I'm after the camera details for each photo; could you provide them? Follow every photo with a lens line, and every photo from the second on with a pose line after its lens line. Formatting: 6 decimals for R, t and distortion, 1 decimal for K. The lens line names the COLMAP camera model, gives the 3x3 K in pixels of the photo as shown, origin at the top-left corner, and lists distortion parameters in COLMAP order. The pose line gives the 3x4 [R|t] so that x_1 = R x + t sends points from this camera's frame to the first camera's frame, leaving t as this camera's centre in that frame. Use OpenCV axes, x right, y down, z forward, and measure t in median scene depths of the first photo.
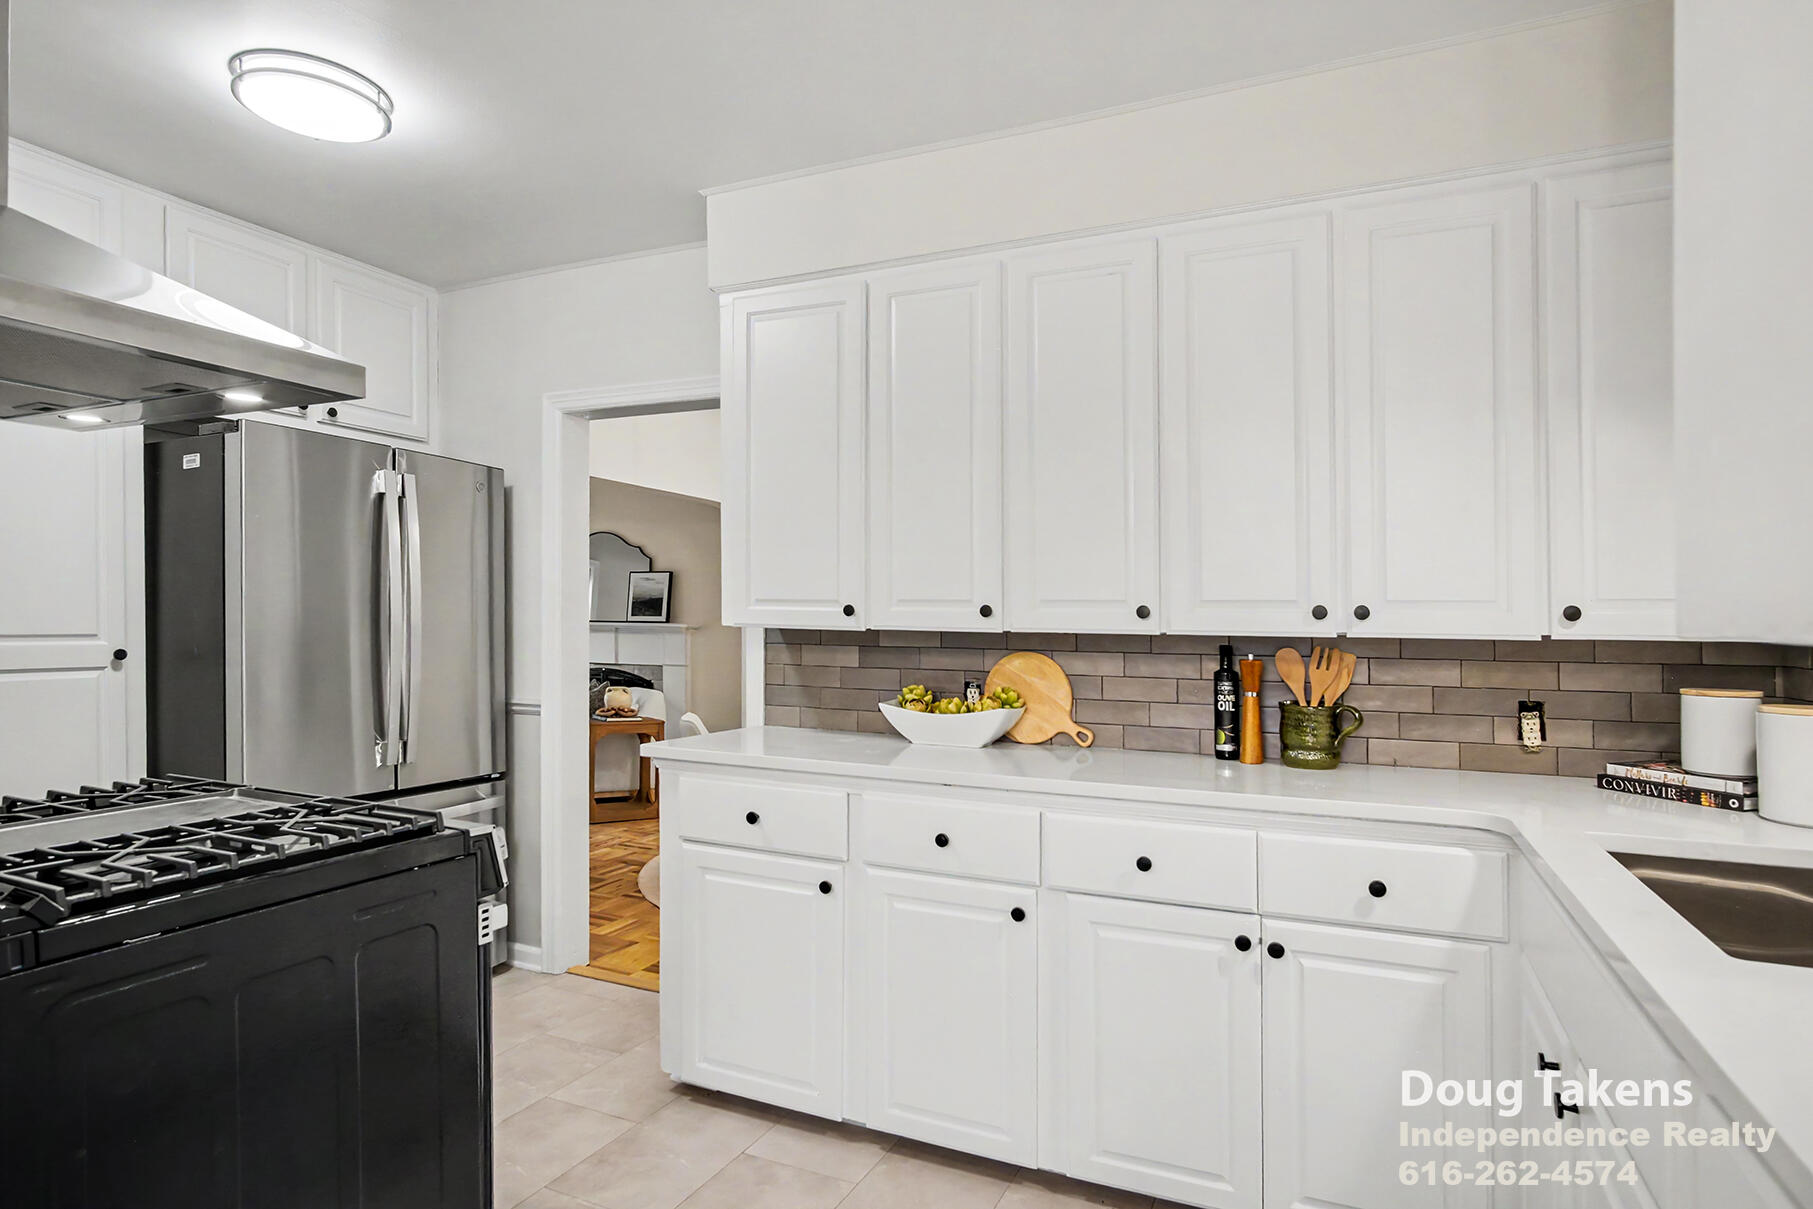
lens RADIAL K [[986.4, 0, 906.2], [0, 986.4, 616.0], [0, 0, 1]] dist [-0.000727, -0.000643]
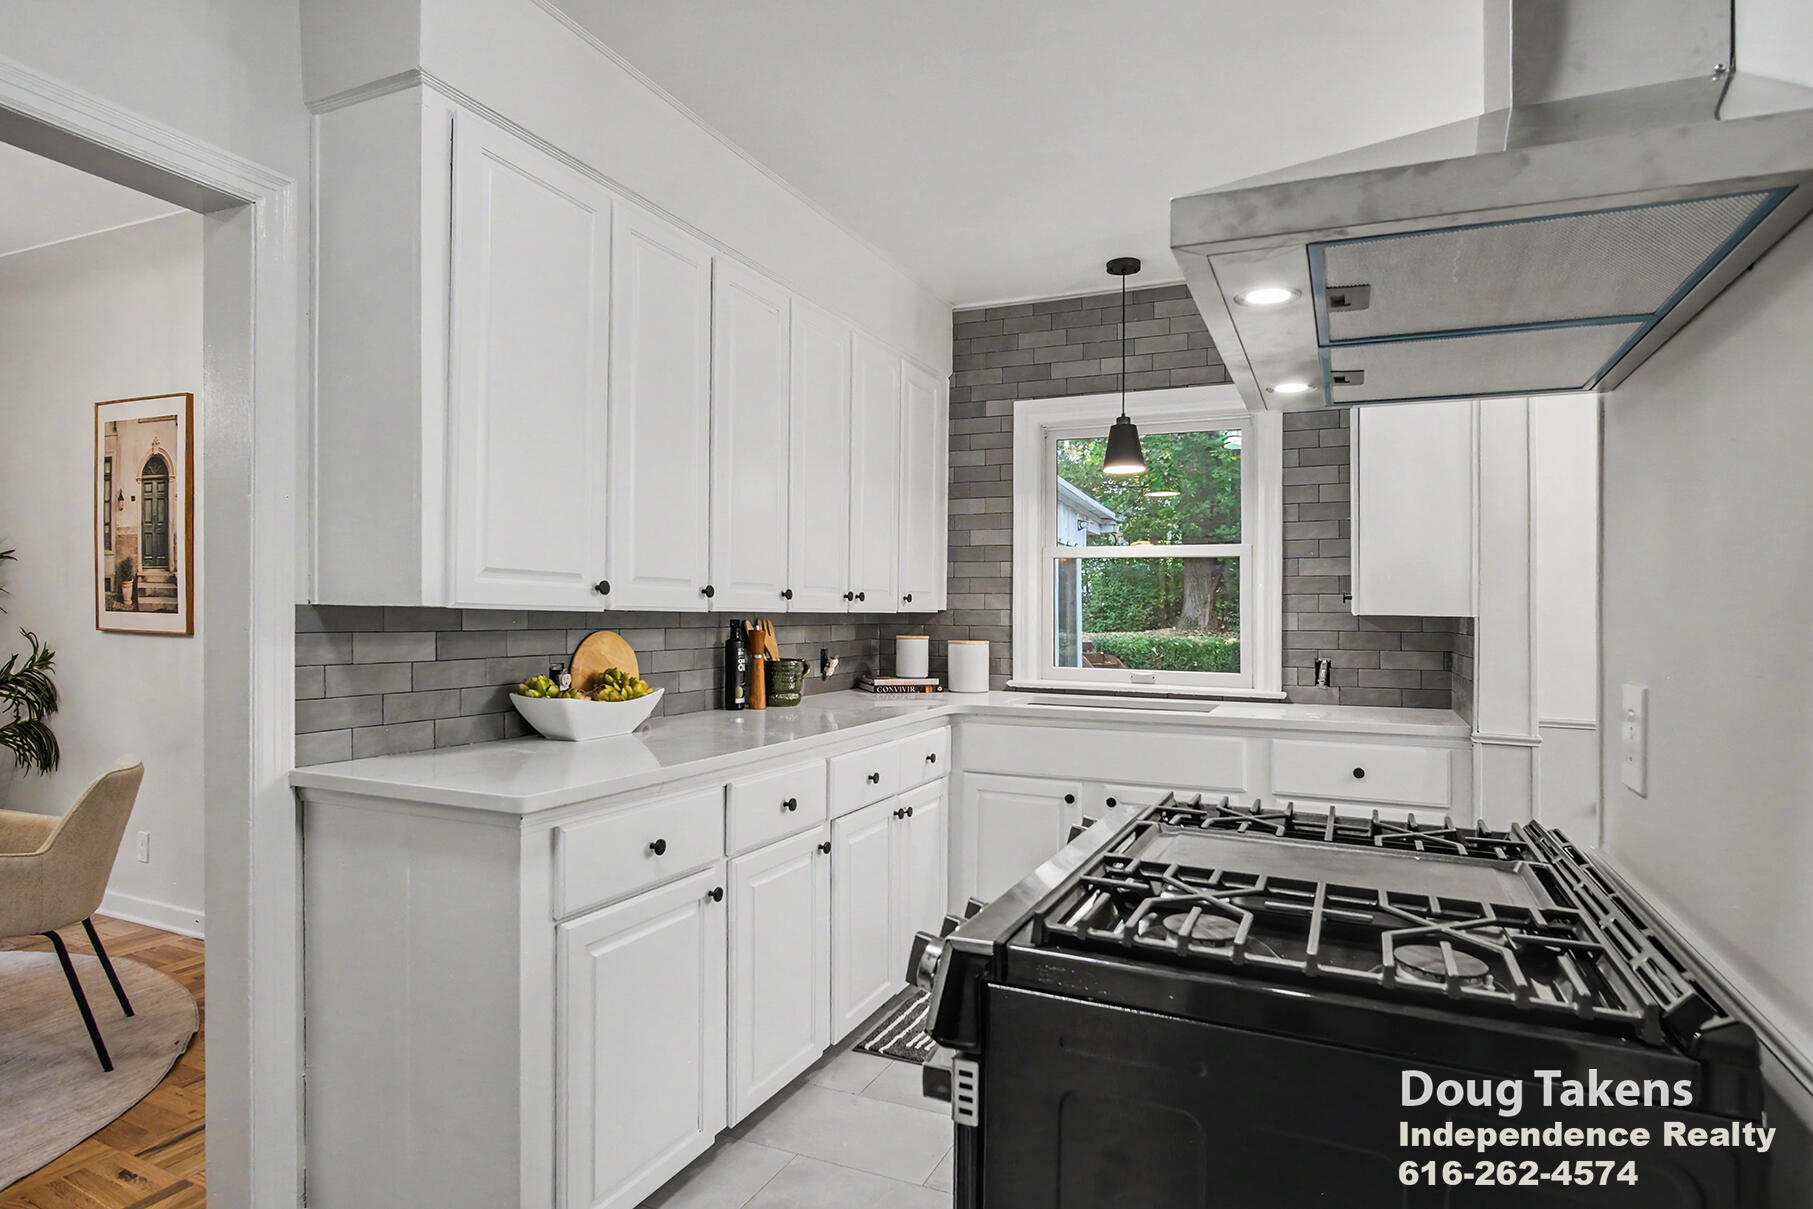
lens RADIAL K [[986.4, 0, 906.2], [0, 986.4, 616.0], [0, 0, 1]] dist [-0.000727, -0.000643]
pose [[0.001445, -0.016953, 0.999855, -0.870910], [-0.019450, 0.999667, 0.016978, -0.000589], [-0.999810, -0.019472, 0.001115, 0.724857]]
